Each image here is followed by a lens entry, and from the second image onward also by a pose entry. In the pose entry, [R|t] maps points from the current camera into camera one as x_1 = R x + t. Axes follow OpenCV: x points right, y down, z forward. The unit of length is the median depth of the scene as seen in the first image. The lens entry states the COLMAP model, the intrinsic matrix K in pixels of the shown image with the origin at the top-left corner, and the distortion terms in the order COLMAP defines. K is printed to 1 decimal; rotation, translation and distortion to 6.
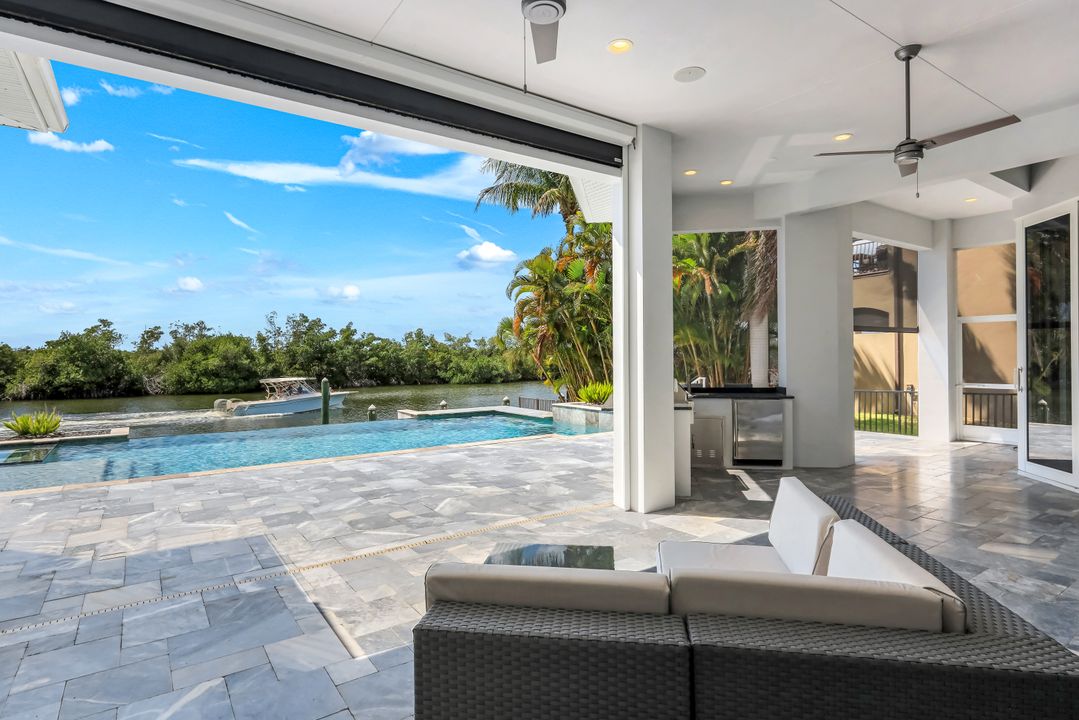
lens RADIAL K [[567.8, 0, 534.5], [0, 567.8, 357.8], [0, 0, 1]] dist [0.000631, 0.000428]
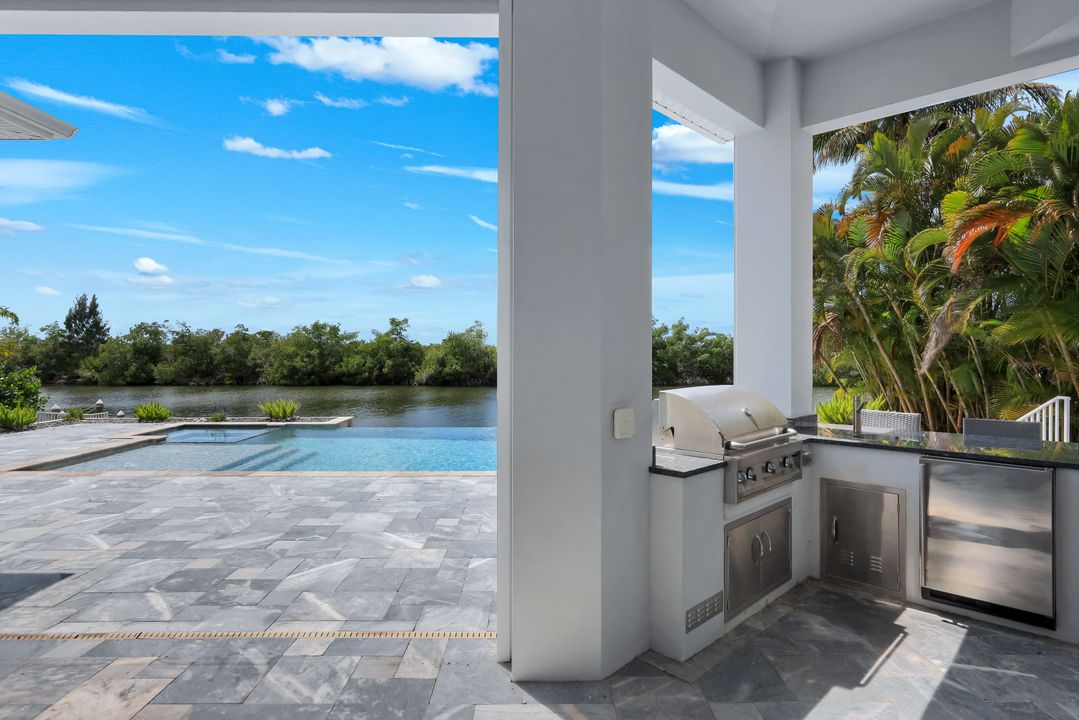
lens RADIAL K [[588.2, 0, 534.4], [0, 588.2, 360.7], [0, 0, 1]] dist [-0.002095, -0.000257]
pose [[0.823365, 0.014249, -0.567333, 0.156780], [-0.007745, 0.999874, 0.013872, -0.003288], [0.567459, -0.007028, 0.823372, 0.188157]]
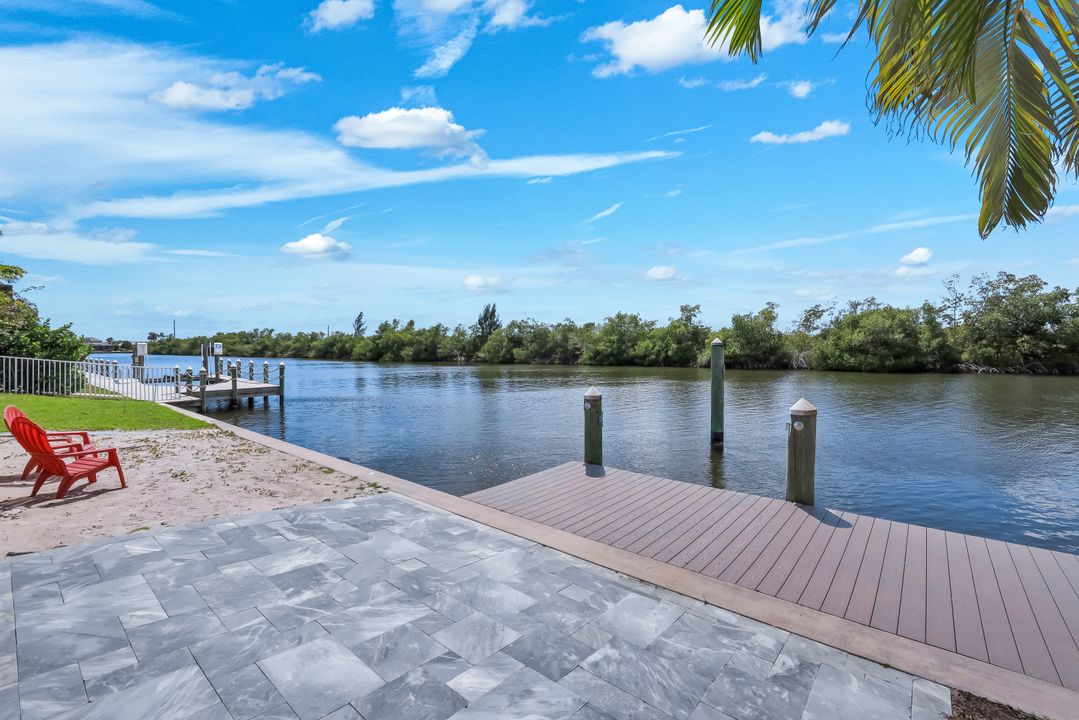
lens RADIAL K [[453.6, 0, 534.5], [0, 453.6, 352.9], [0, 0, 1]] dist [-0.000065, -0.000094]
pose [[0.258499, 0.015049, -0.965894, 0.042195], [0.004228, 0.999851, 0.016710, 0.069311], [0.966002, -0.008404, 0.258397, 1.128274]]
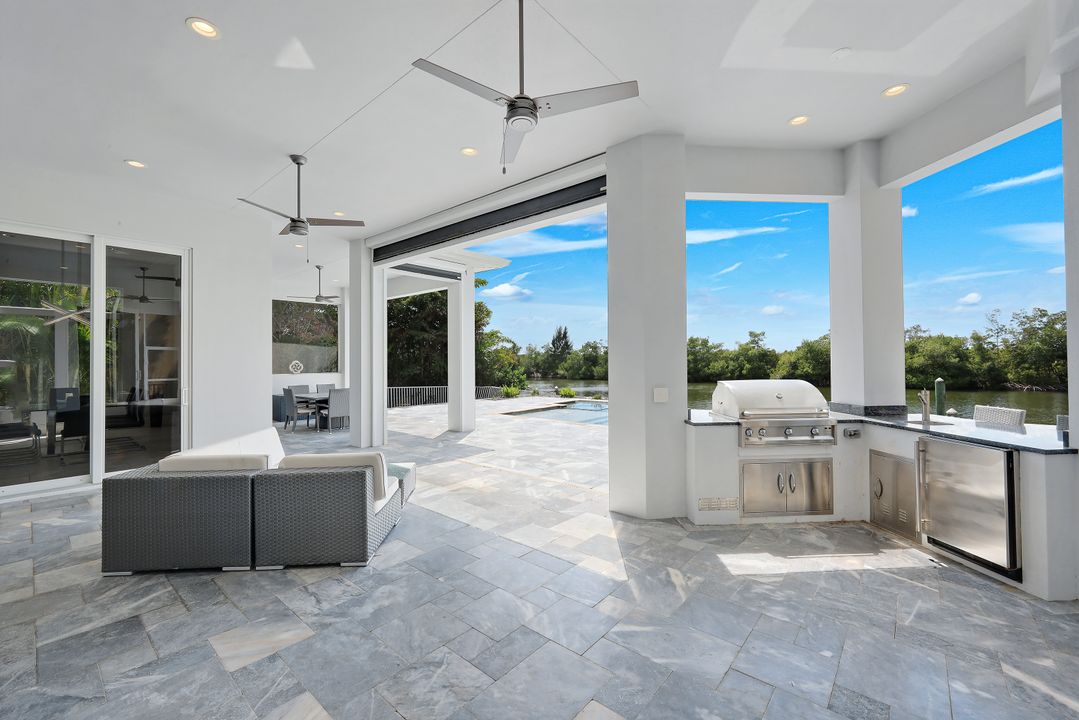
lens RADIAL K [[434.6, 0, 539.5], [0, 434.6, 360.0], [0, 0, 1]] dist [0.001598, -0.000714]
pose [[0.250859, 0.003067, -0.968019, 0.303336], [0.004790, 0.999979, 0.004410, -0.004573], [0.968012, -0.005743, 0.250839, 0.211729]]
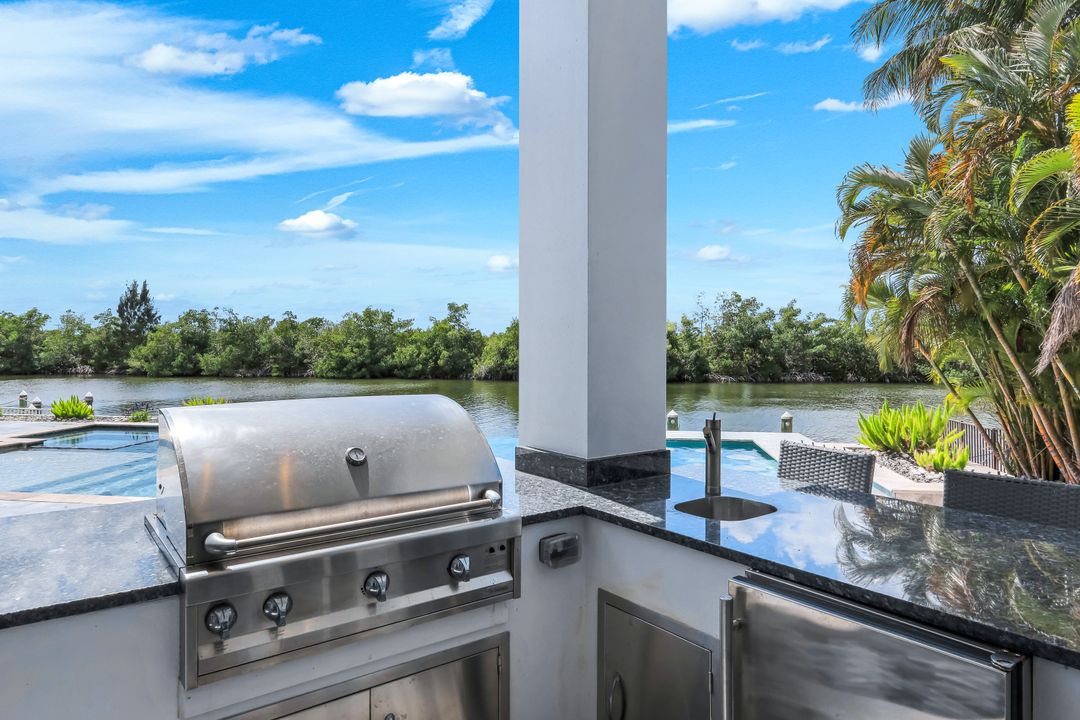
lens RADIAL K [[667.6, 0, 534.7], [0, 667.6, 357.4], [0, 0, 1]] dist [-0.005813, -0.002595]
pose [[0.735323, 0.022885, -0.677331, 0.195508], [-0.009915, 0.999686, 0.023013, -0.001626], [0.677645, -0.010206, 0.735319, 0.343347]]
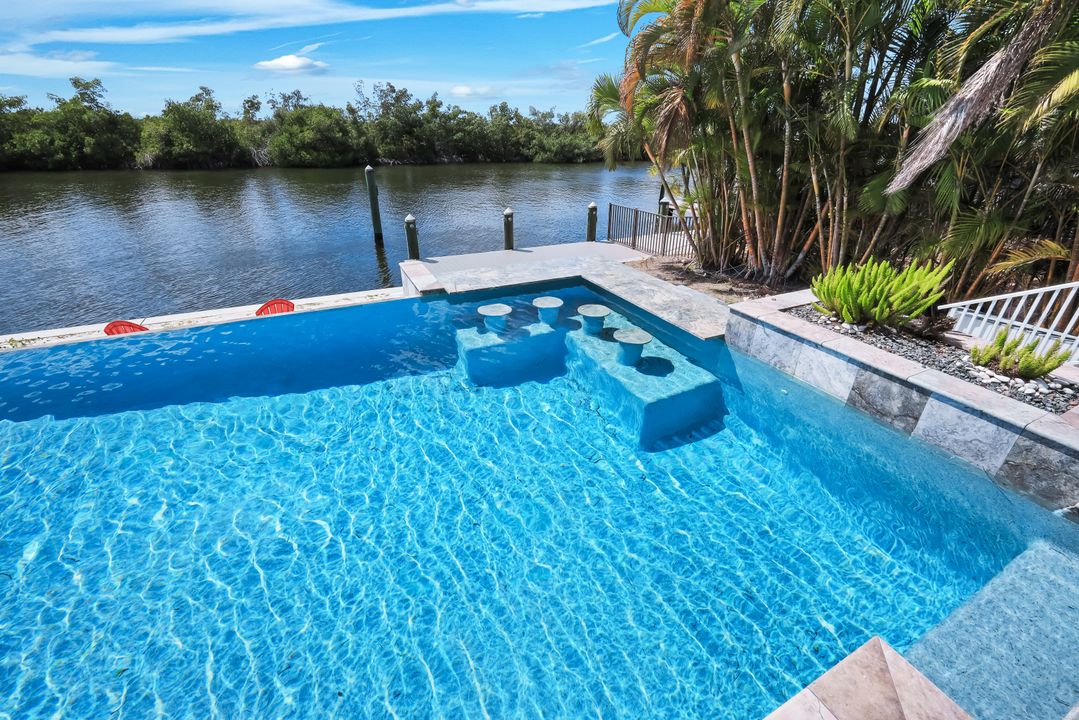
lens RADIAL K [[453.6, 0, 534.5], [0, 453.6, 352.9], [0, 0, 1]] dist [-0.000065, -0.000094]
pose [[0.988043, 0.084573, -0.128911, -0.048098], [-0.019839, 0.898913, 0.437678, -0.019126], [0.152895, -0.429887, 0.889843, 0.552690]]
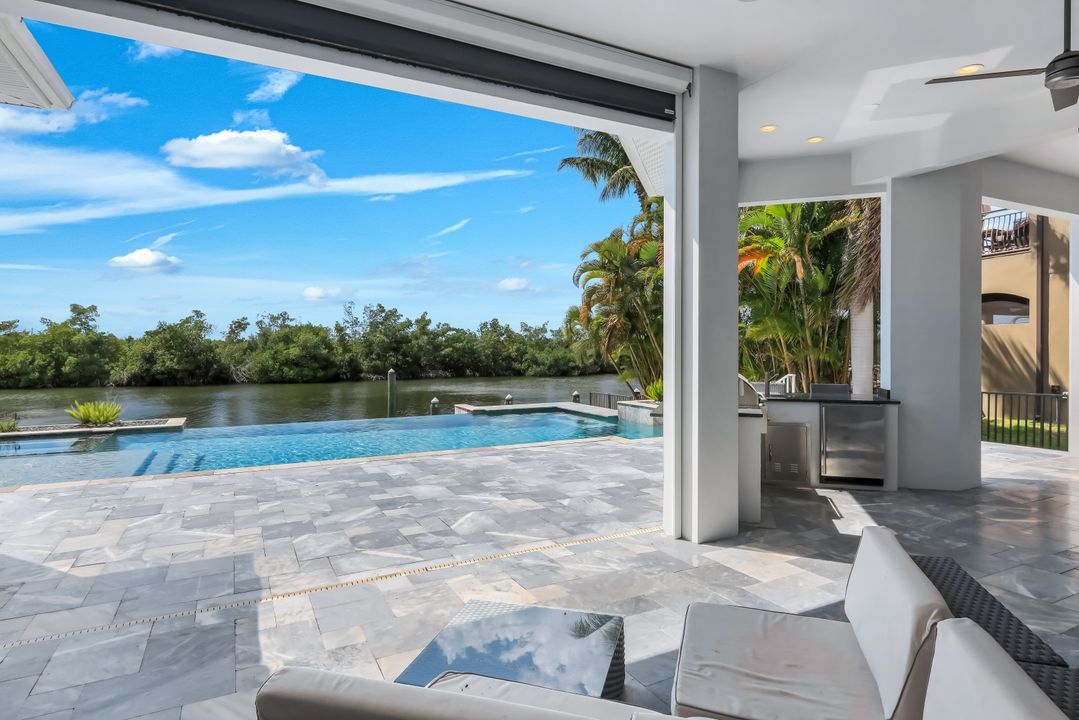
lens RADIAL K [[591.0, 0, 536.6], [0, 591.0, 355.7], [0, 0, 1]] dist [0.000524, 0.001049]
pose [[0.990910, 0.007950, -0.134293, 0.023852], [-0.006448, 0.999912, 0.011617, -0.001609], [0.134373, -0.010645, 0.990874, 0.040368]]
